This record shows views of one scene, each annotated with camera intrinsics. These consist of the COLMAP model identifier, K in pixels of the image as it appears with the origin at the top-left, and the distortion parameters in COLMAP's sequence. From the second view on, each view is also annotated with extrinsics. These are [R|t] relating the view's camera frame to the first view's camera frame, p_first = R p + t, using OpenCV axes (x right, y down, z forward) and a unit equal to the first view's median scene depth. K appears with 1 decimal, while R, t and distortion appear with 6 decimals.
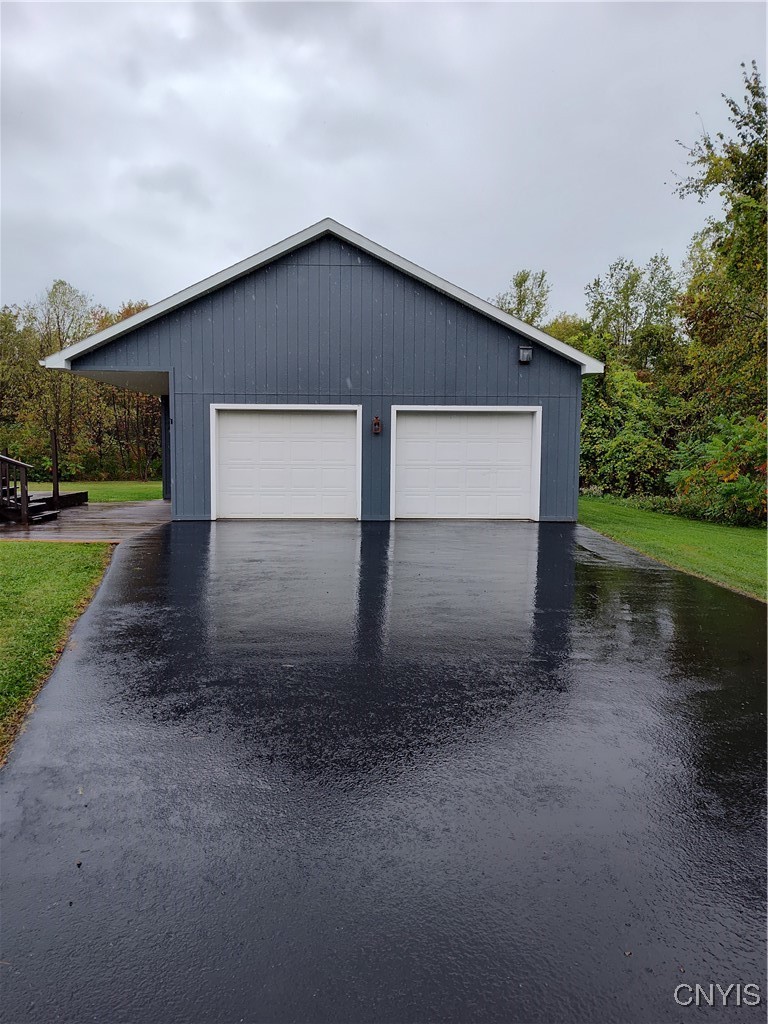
lens RADIAL K [[706.0, 0, 384.1], [0, 706.0, 512.0], [0, 0, 1]] dist [0.001884, 0.000235]
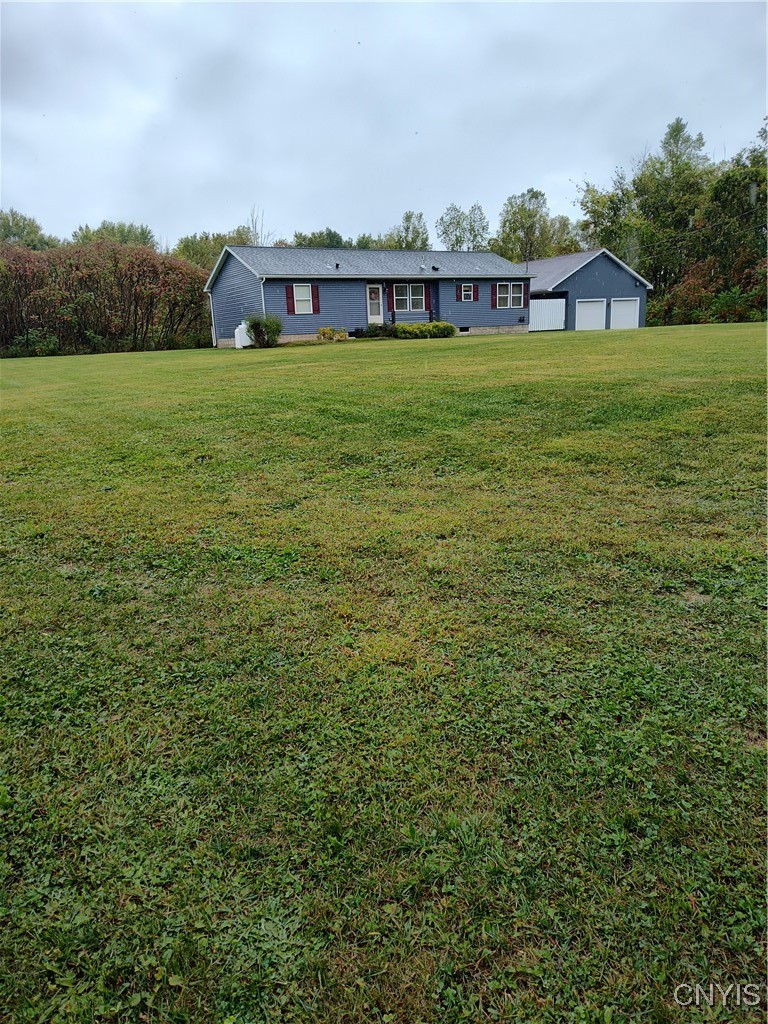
lens RADIAL K [[706.0, 0, 381.9], [0, 706.0, 510.6], [0, 0, 1]] dist [0.001884, 0.000235]
pose [[0.862145, -0.169201, 0.477573, -2.959403], [0.098776, 0.980634, 0.169115, 0.193278], [-0.496939, -0.098629, 0.862162, -1.687258]]
